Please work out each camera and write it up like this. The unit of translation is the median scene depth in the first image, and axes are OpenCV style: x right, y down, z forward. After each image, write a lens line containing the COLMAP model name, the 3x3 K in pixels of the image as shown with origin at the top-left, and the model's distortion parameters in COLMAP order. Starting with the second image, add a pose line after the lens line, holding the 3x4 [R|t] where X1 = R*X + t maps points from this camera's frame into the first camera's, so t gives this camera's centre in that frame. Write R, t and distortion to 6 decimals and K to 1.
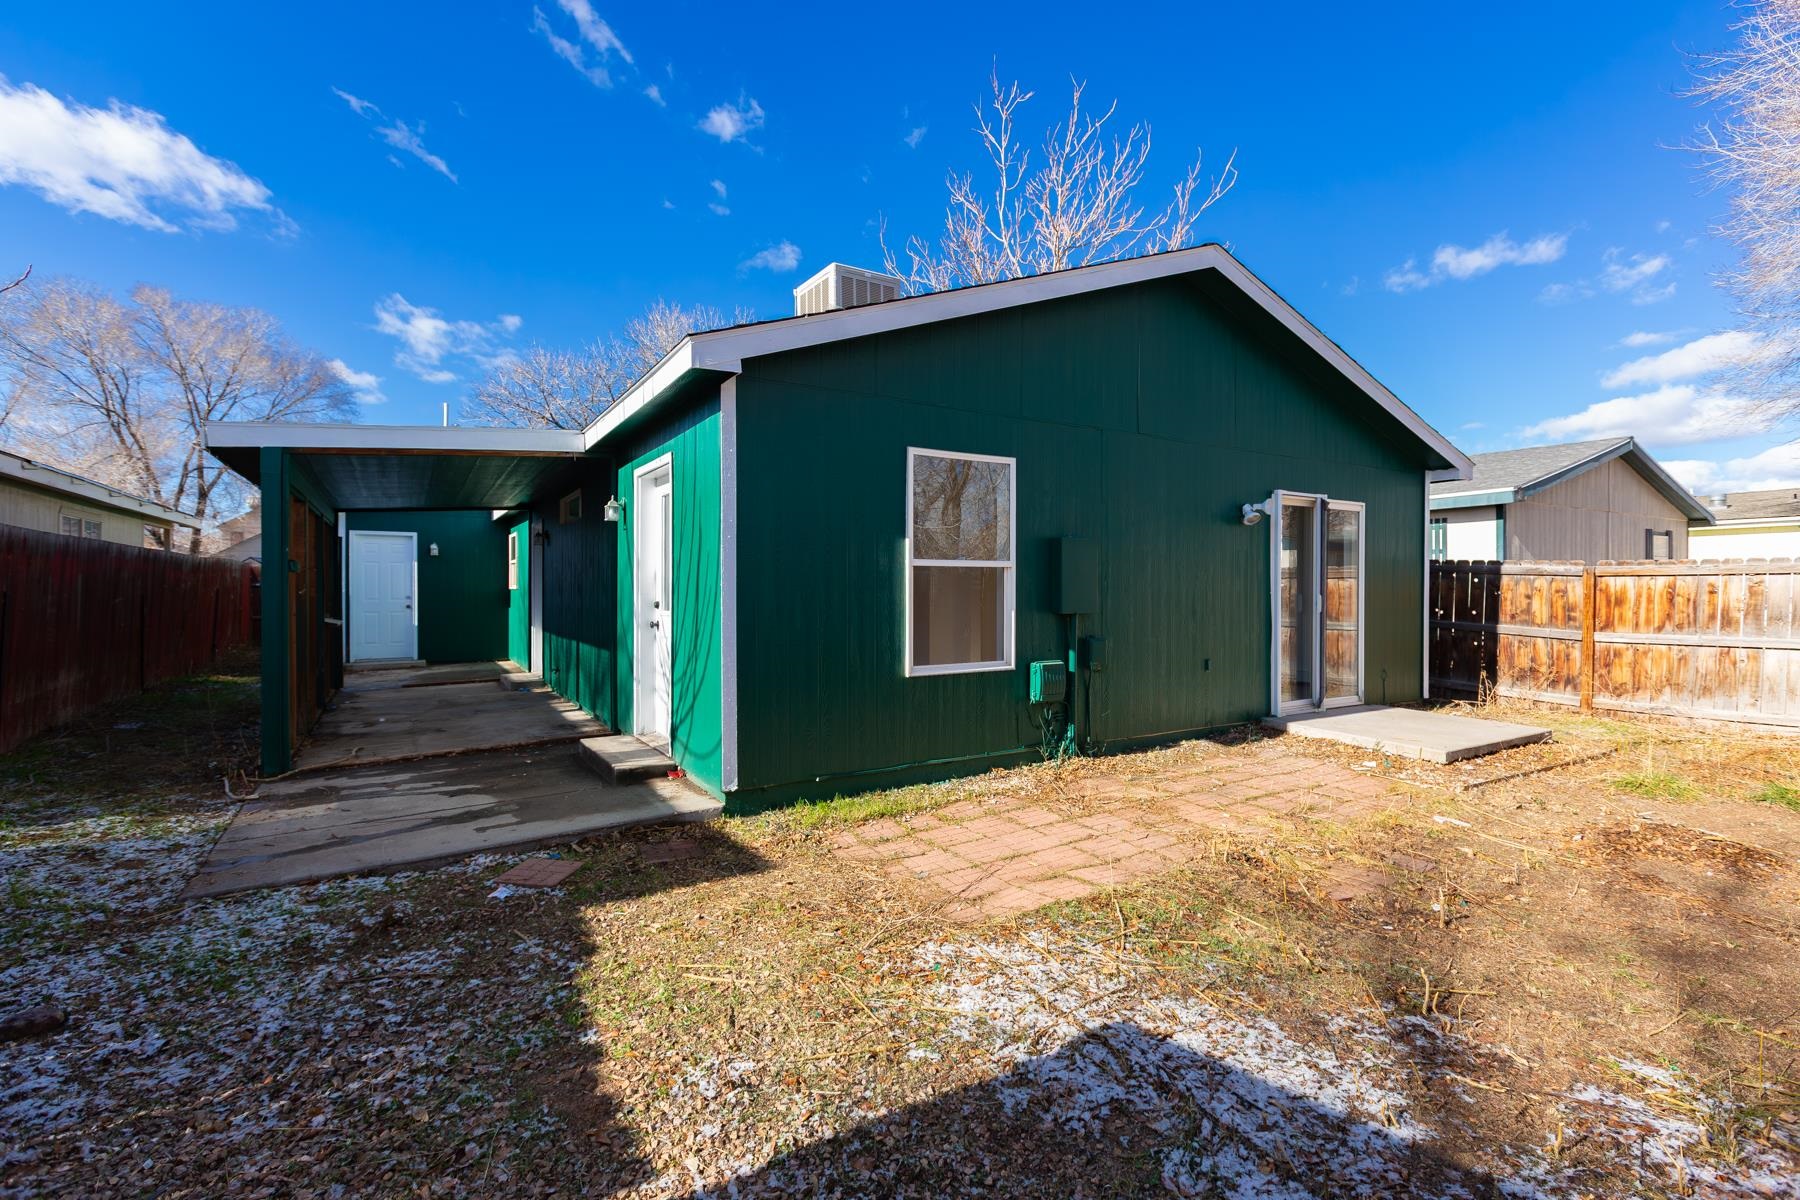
lens RADIAL K [[807.3, 0, 886.7], [0, 807.3, 594.3], [0, 0, 1]] dist [0.005374, -0.000901]
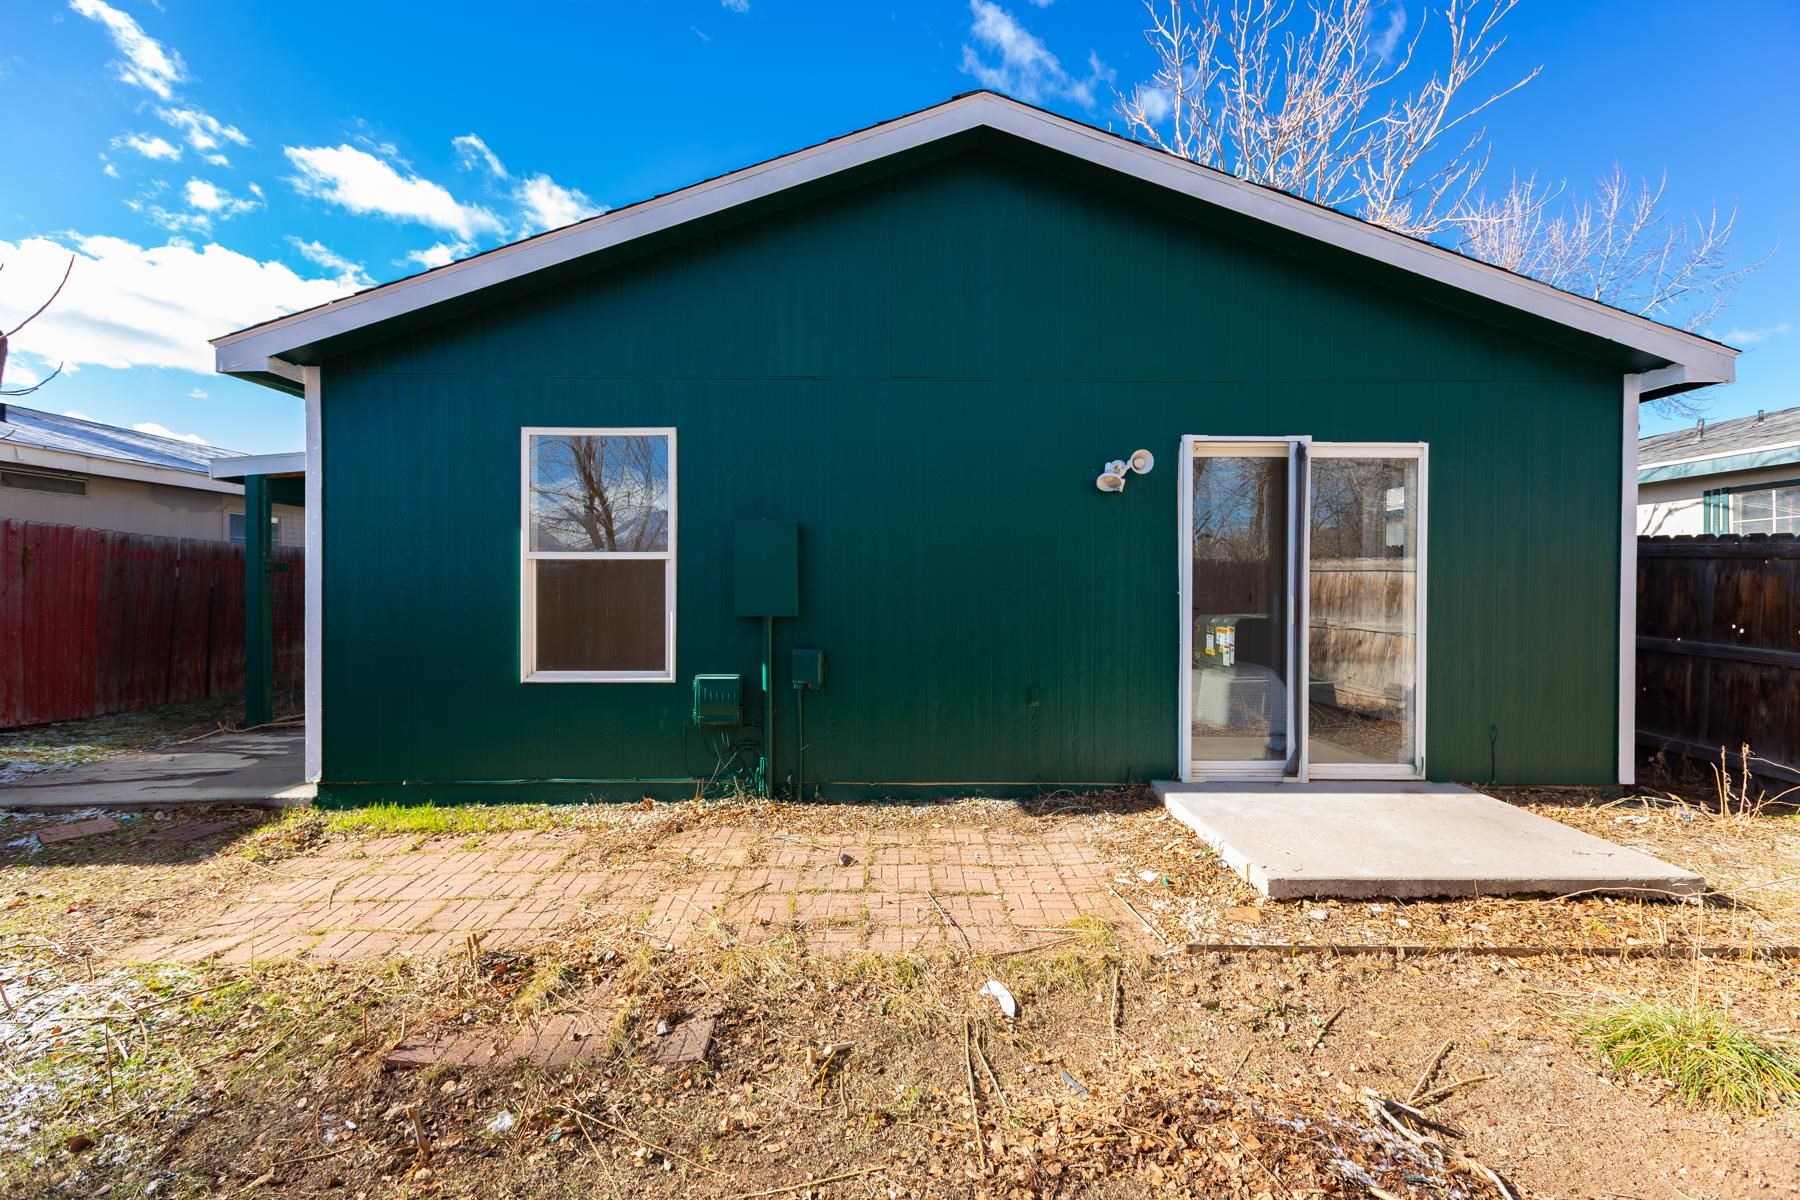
lens RADIAL K [[807.3, 0, 896.5], [0, 807.3, 595.0], [0, 0, 1]] dist [0.005374, -0.000901]
pose [[0.860968, 0.009314, -0.508574, 0.728048], [-0.006010, 0.999949, 0.008139, -0.004758], [0.508623, -0.003951, 0.860980, 0.375019]]
